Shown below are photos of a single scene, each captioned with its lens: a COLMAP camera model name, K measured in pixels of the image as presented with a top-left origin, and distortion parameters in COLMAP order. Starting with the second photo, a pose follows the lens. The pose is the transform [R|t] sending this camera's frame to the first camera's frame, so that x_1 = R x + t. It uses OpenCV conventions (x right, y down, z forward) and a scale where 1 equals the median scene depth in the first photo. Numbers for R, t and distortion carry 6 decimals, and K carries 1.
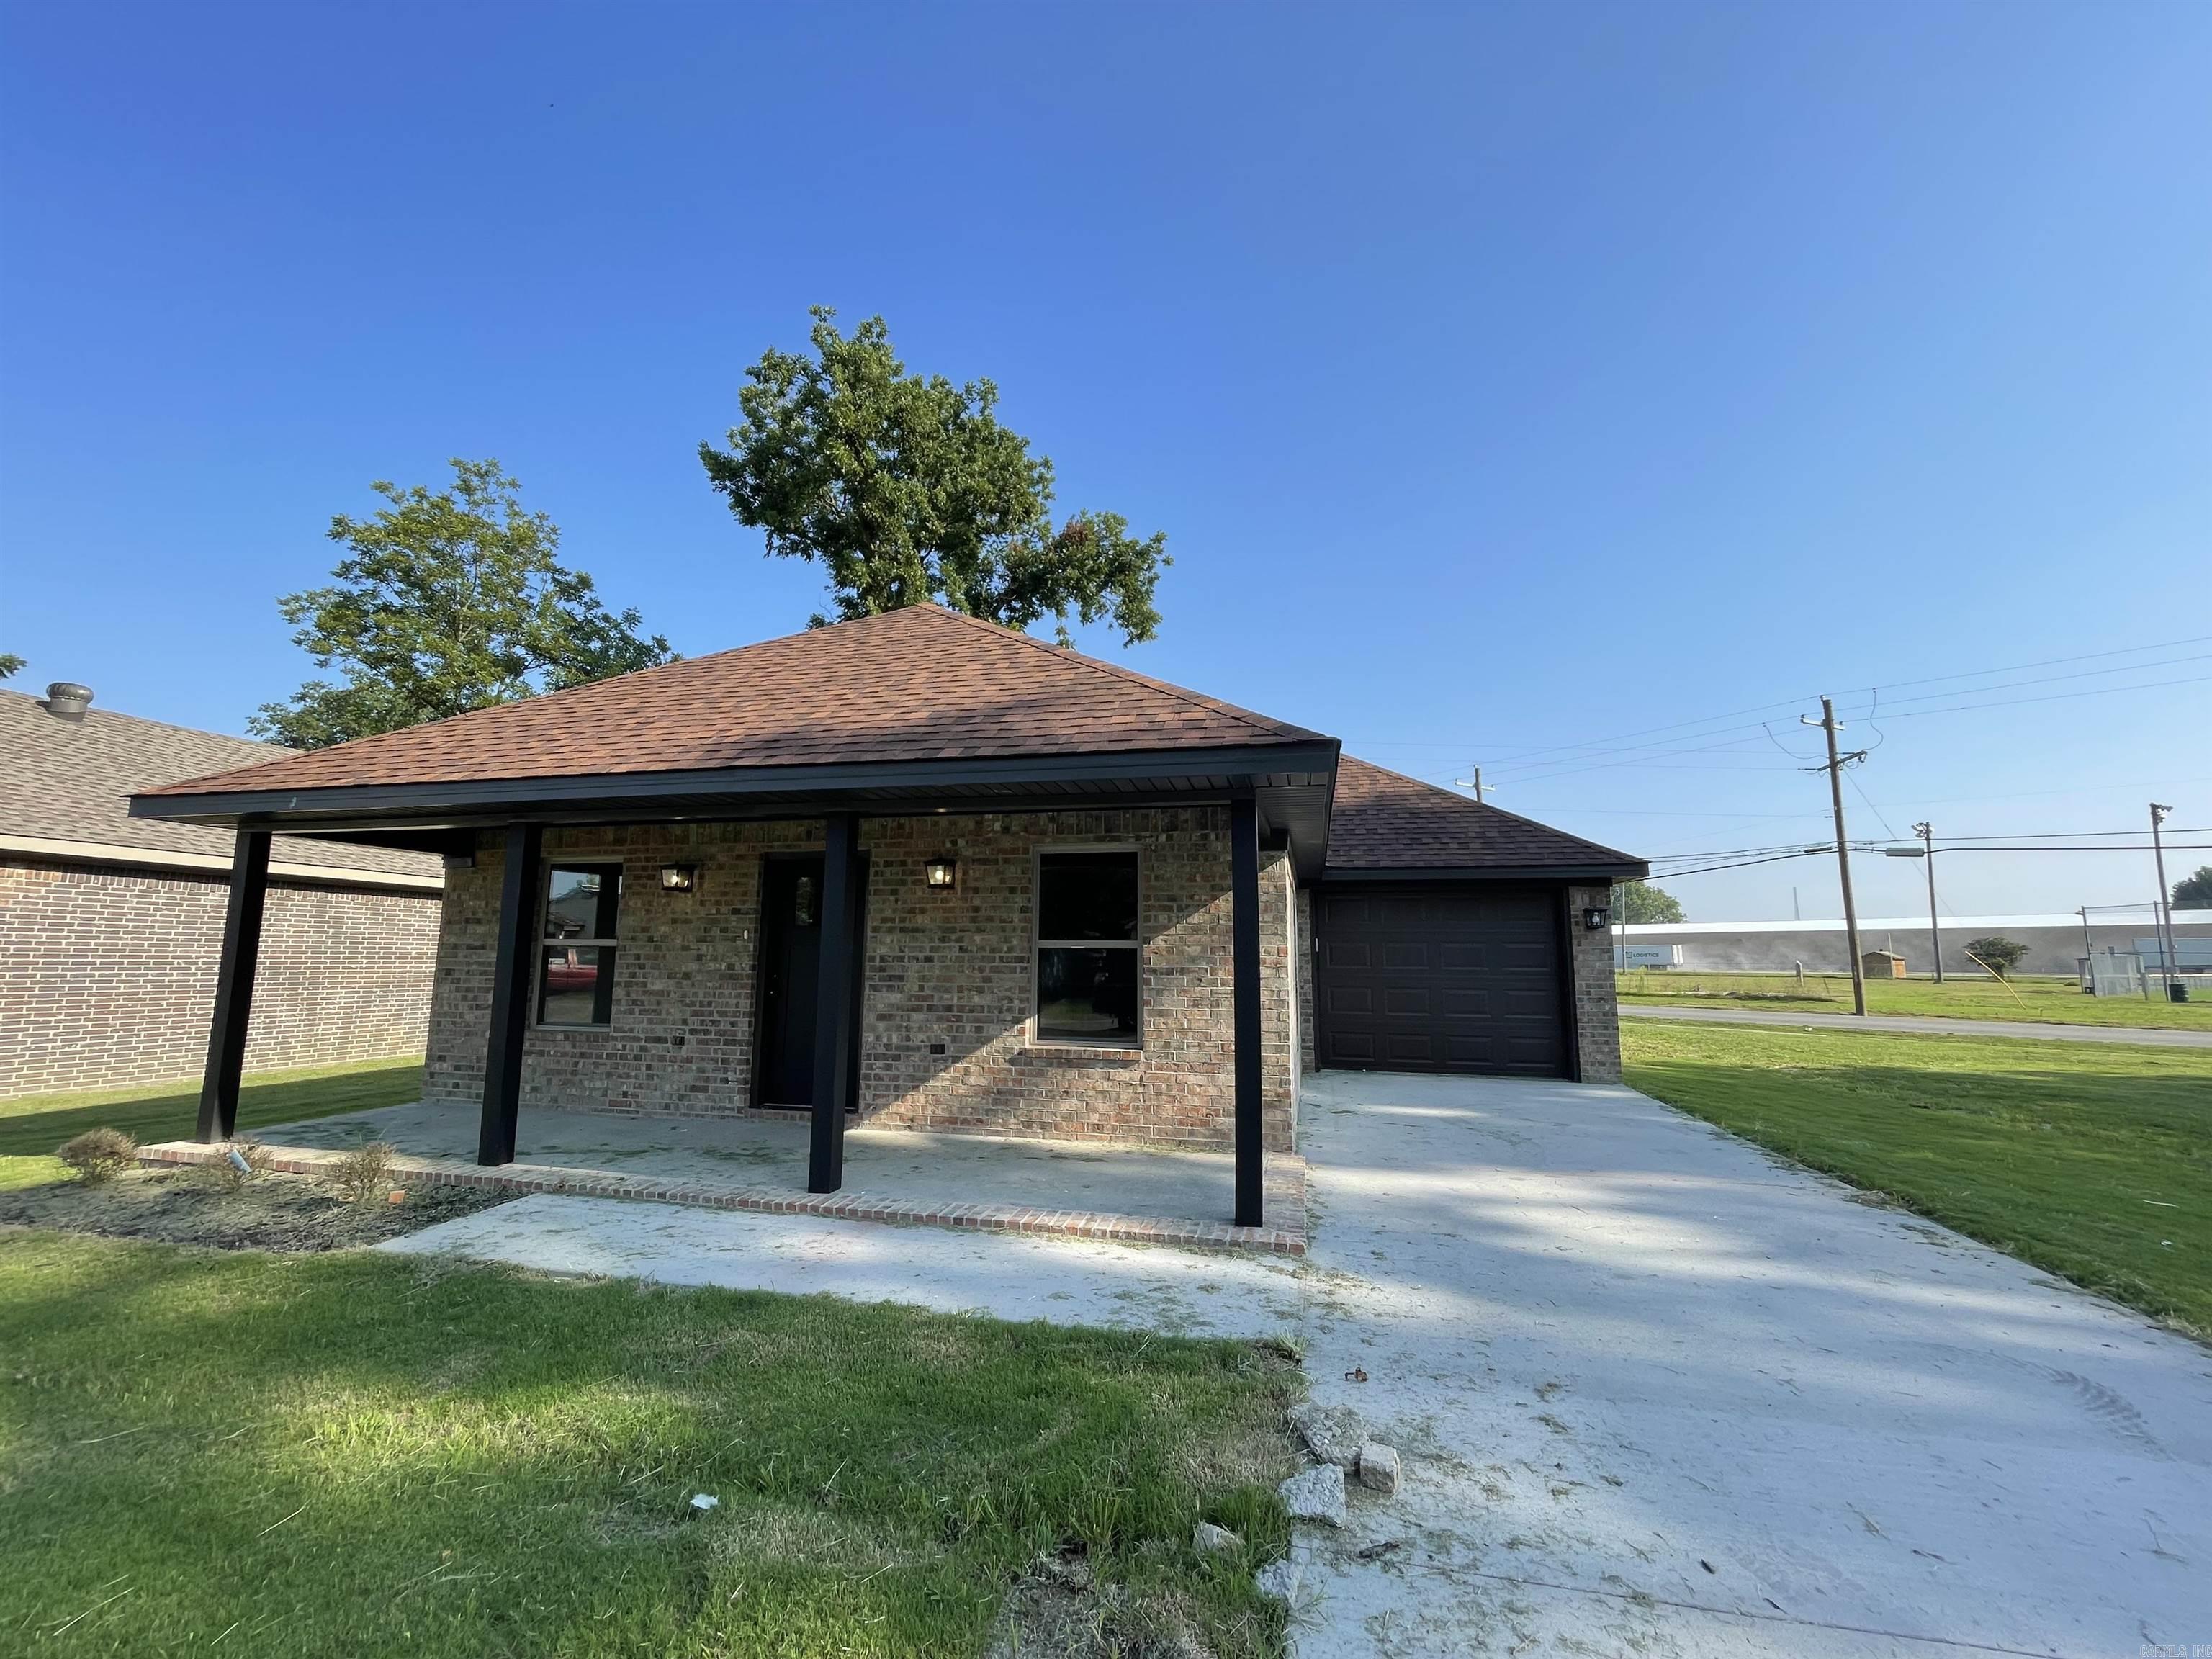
lens RADIAL K [[890.3, 0, 1096.6], [0, 890.3, 833.9], [0, 0, 1]] dist [-0.000830, -0.000264]
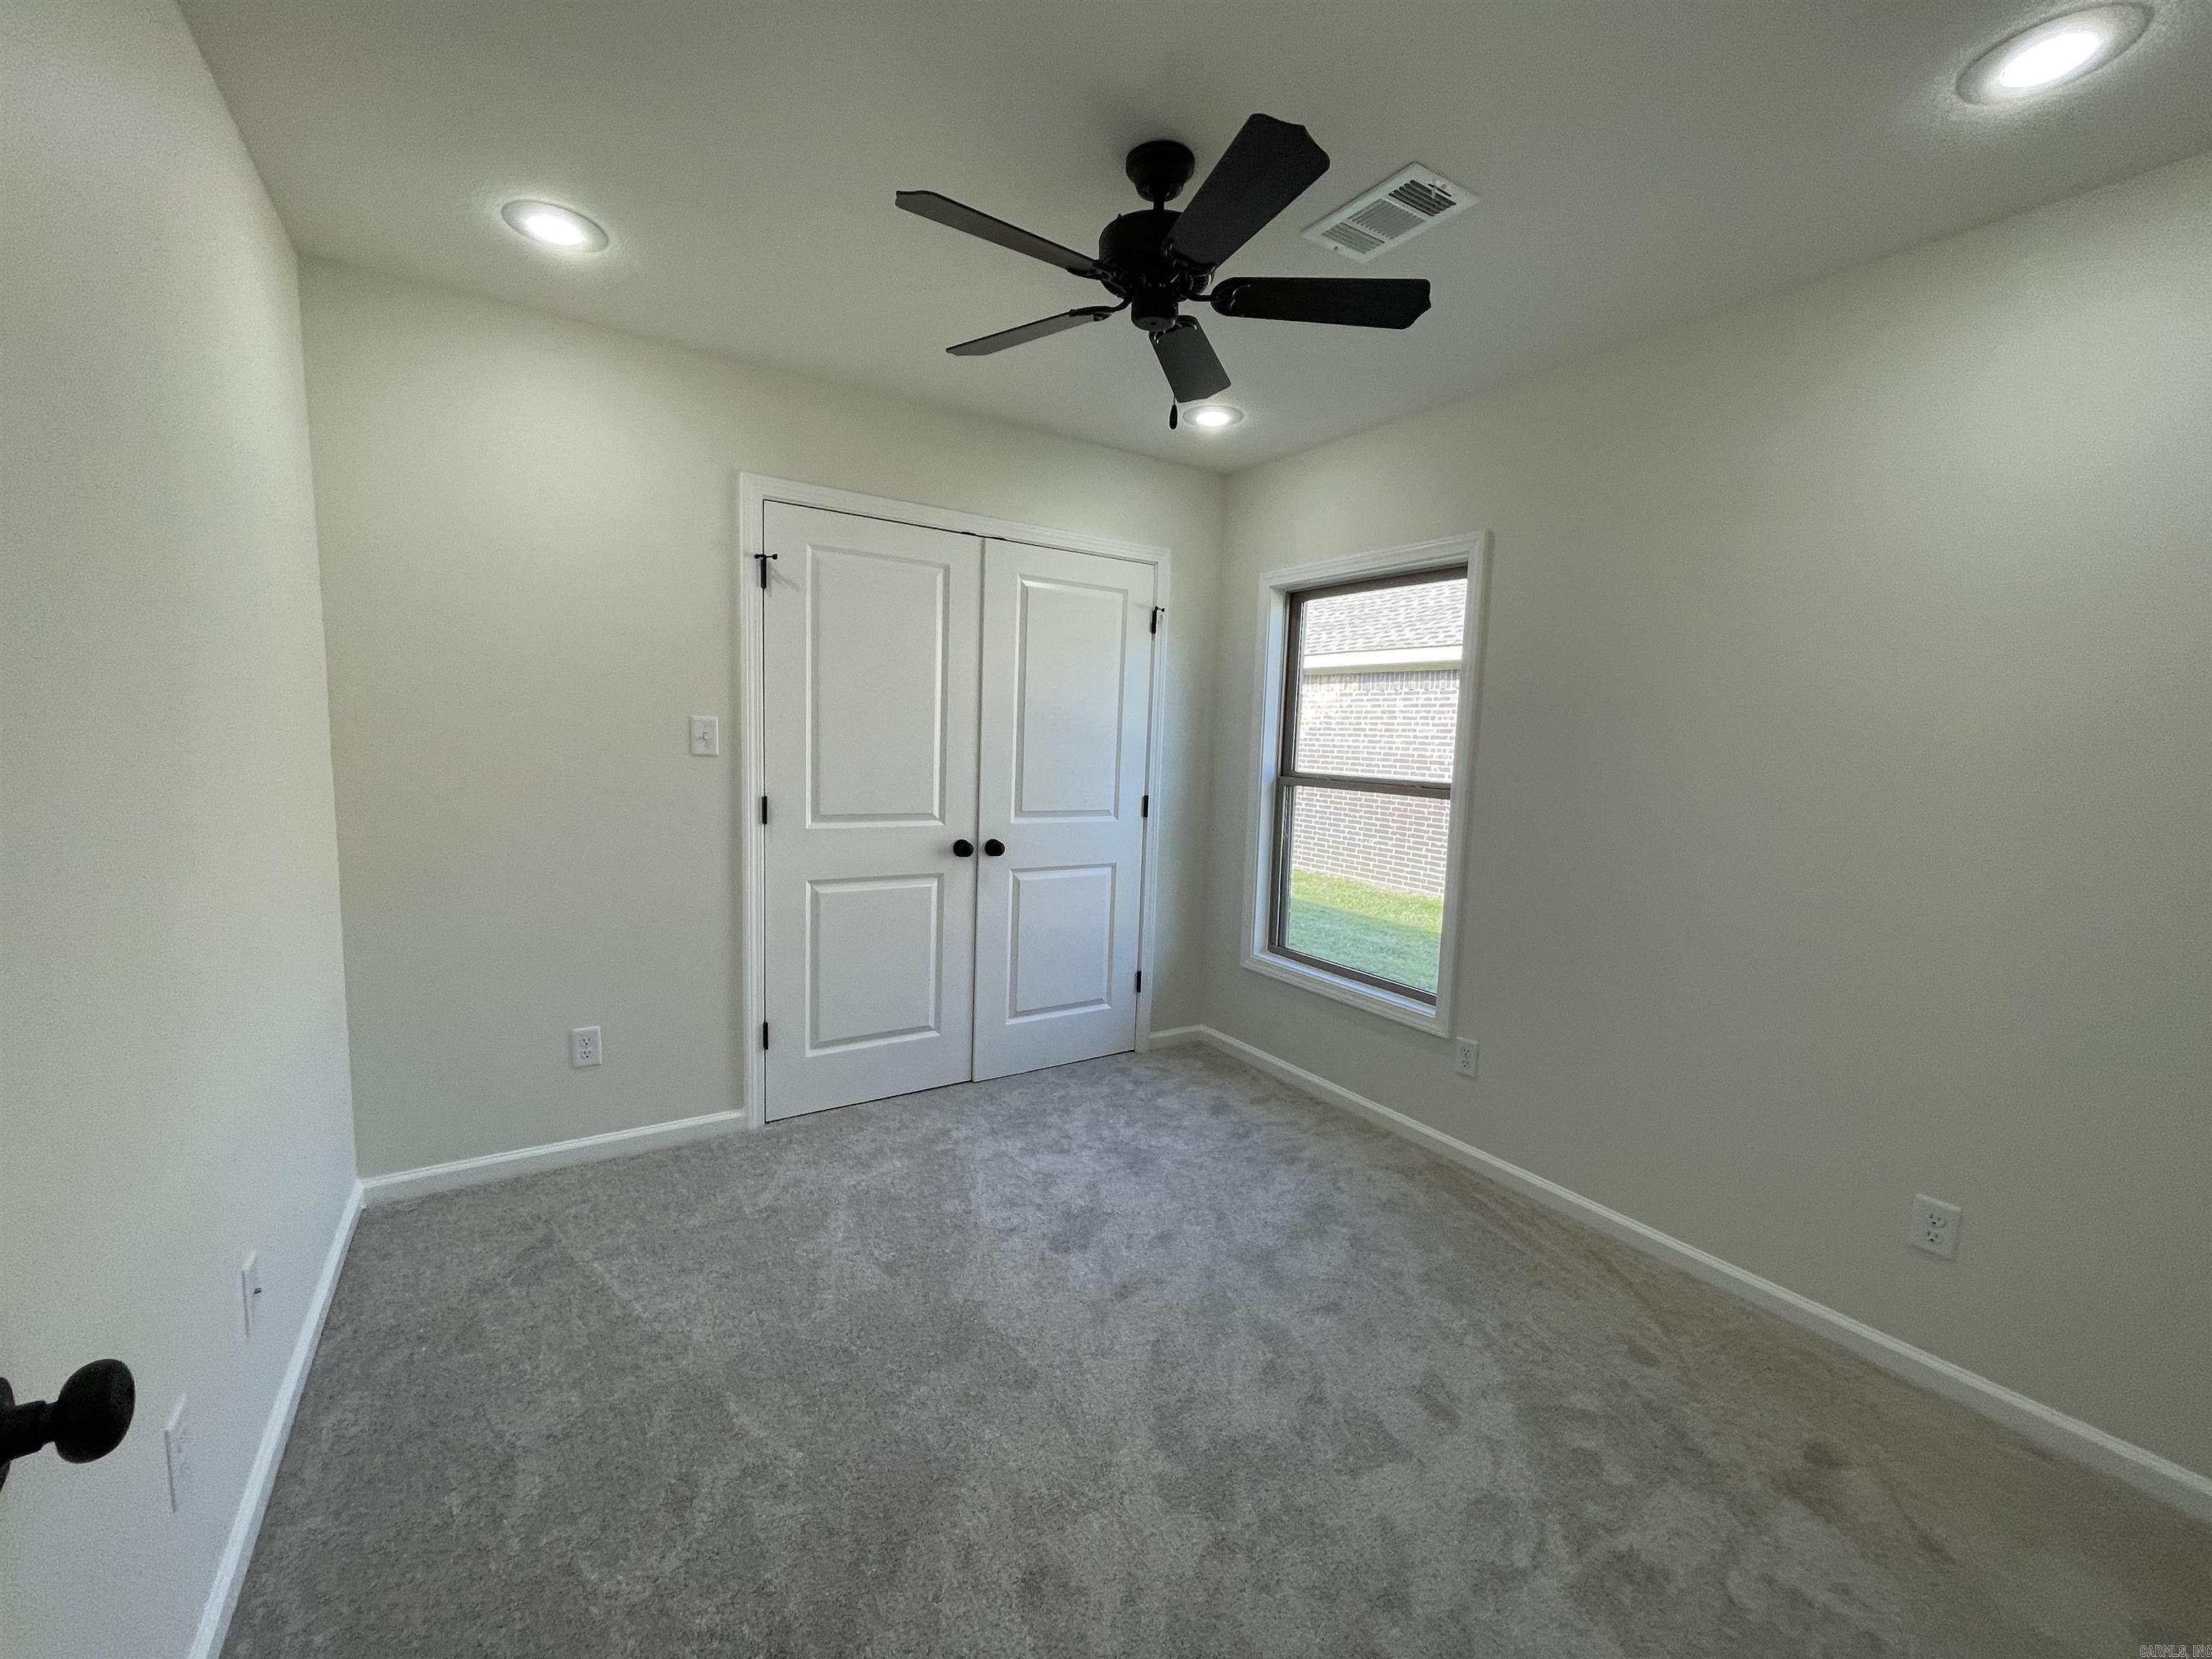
lens RADIAL K [[888.2, 0, 1095.1], [0, 888.2, 833.7], [0, 0, 1]] dist [0.000955, -0.000262]
pose [[-0.690042, 0.041301, -0.722590, -0.187469], [0.056085, 0.998420, 0.003508, 0.281748], [0.721593, -0.038106, -0.691268, 2.054539]]
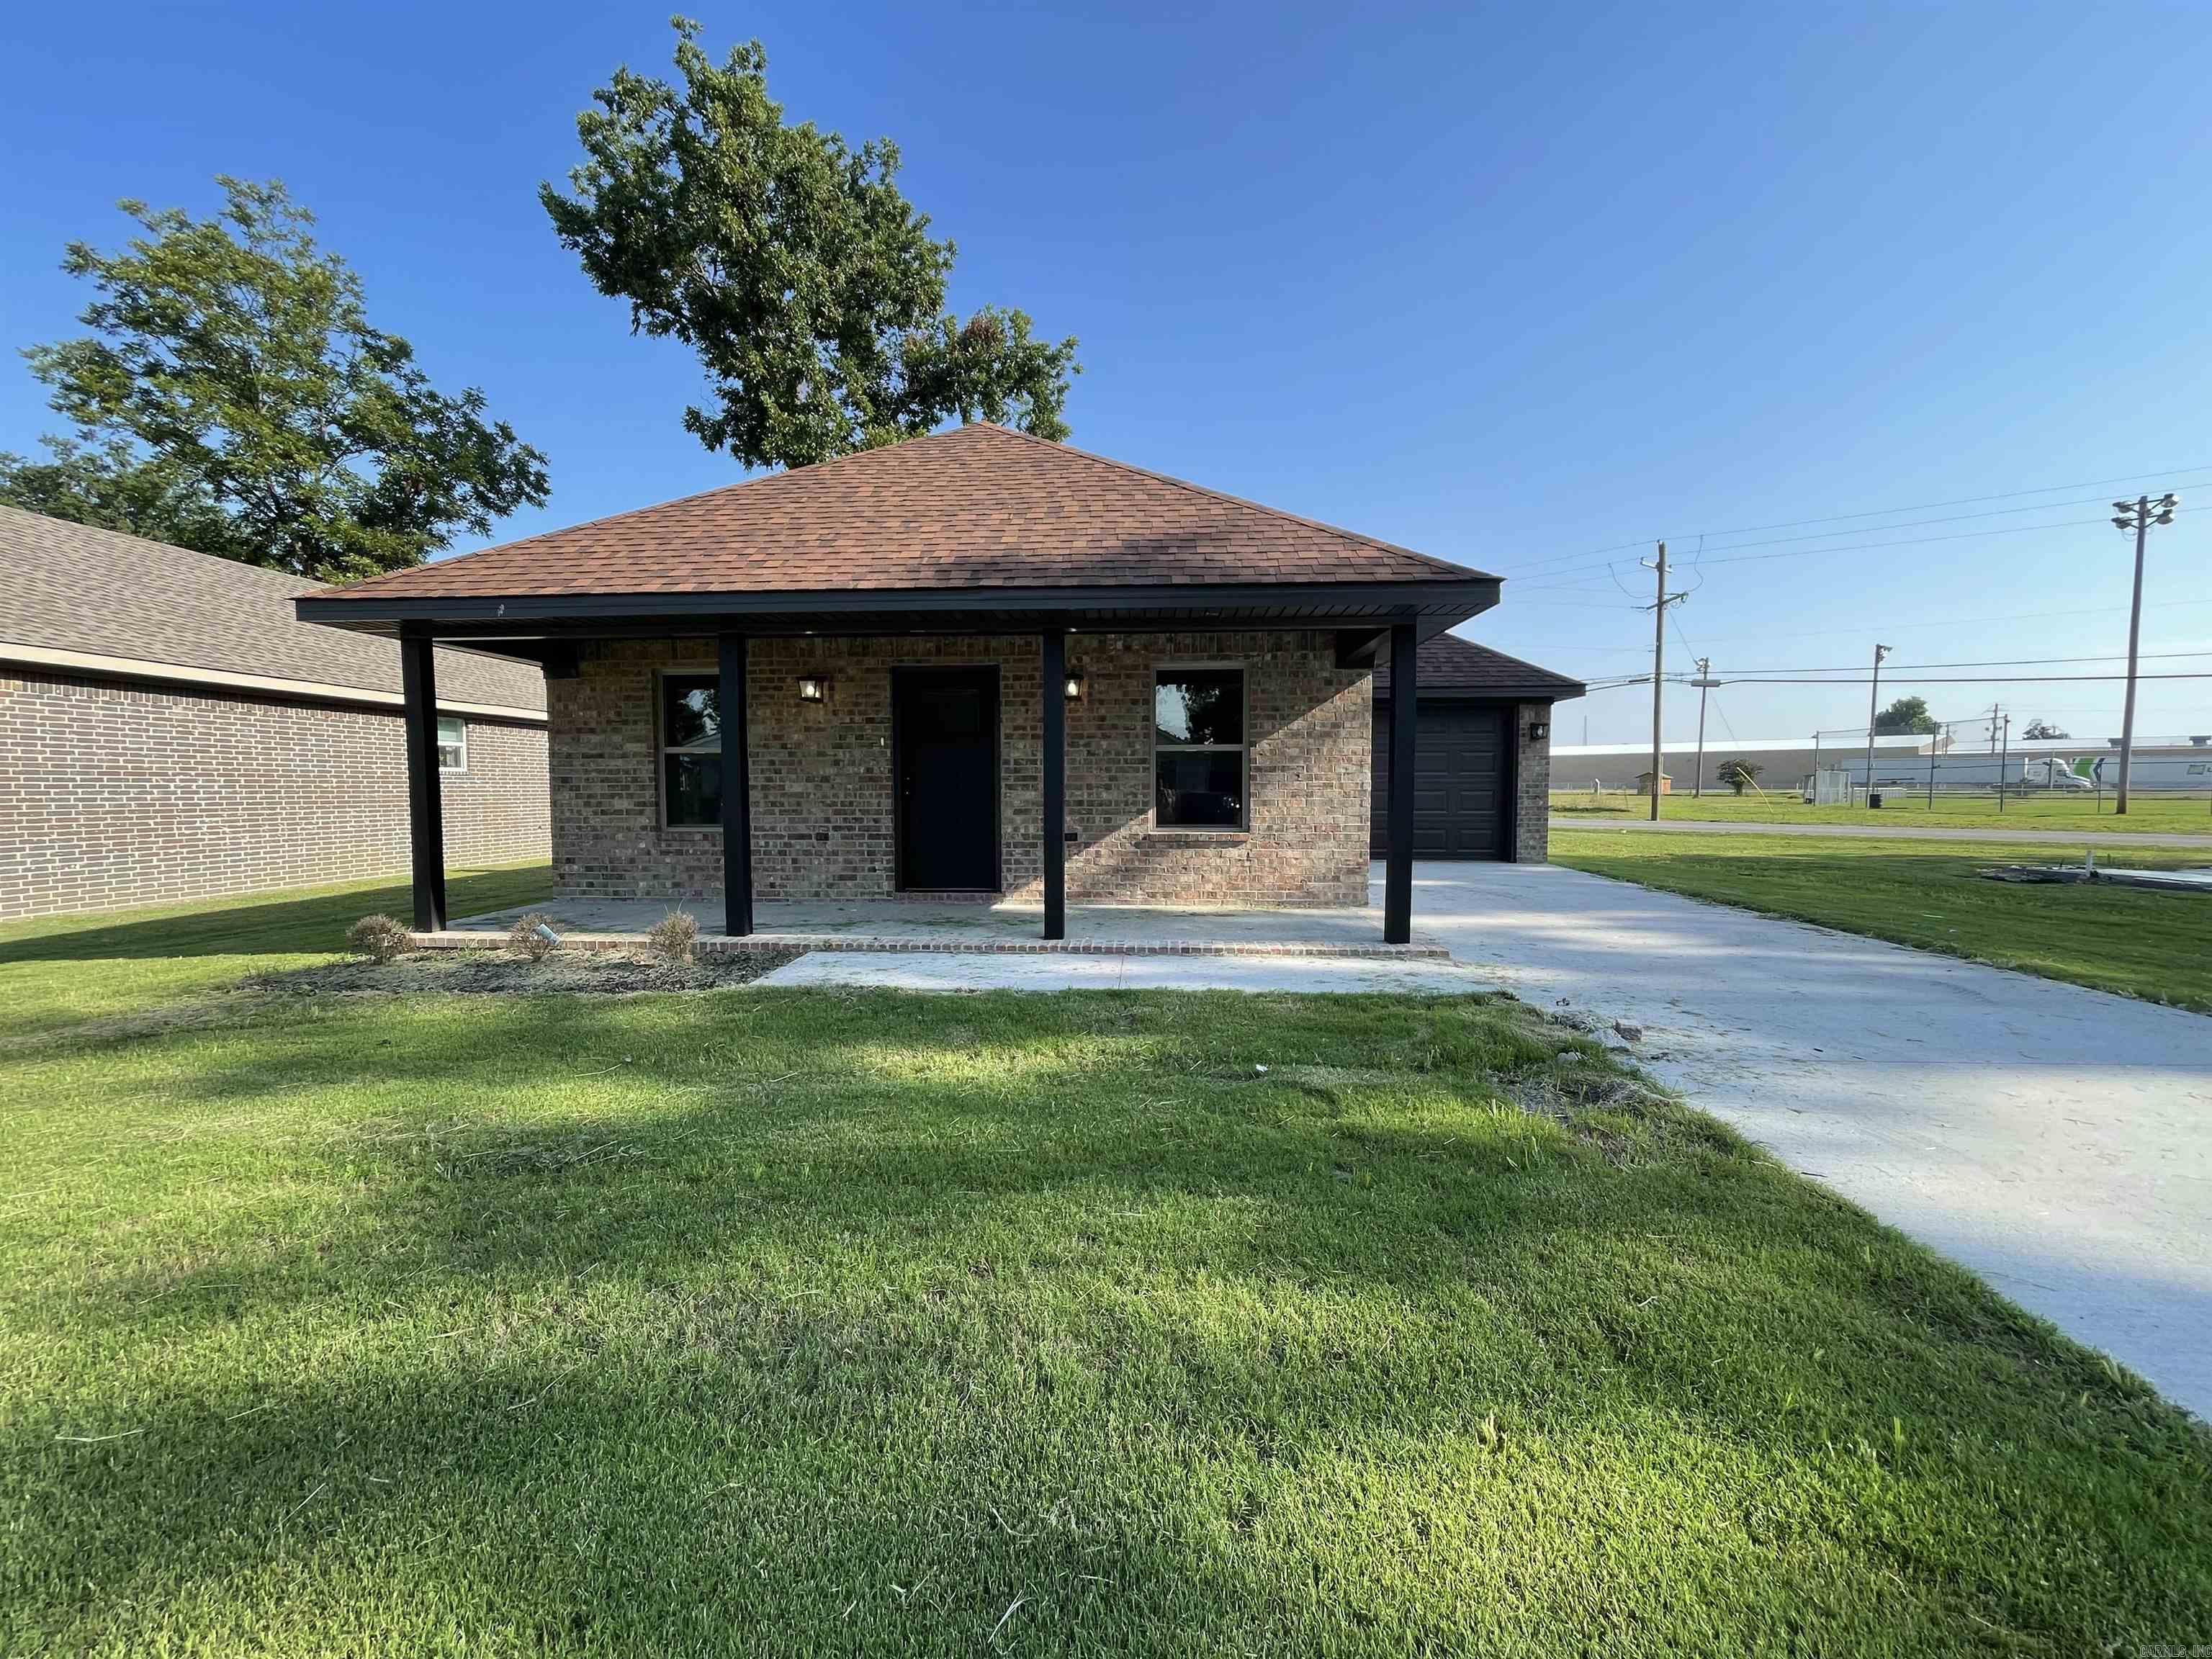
lens RADIAL K [[888.2, 0, 1095.1], [0, 888.2, 833.7], [0, 0, 1]] dist [0.000955, -0.000262]
pose [[0.986119, -0.018764, 0.164974, -0.310190], [-0.013281, 0.981497, 0.191019, 0.010927], [-0.165506, -0.190558, 0.967624, -0.130882]]
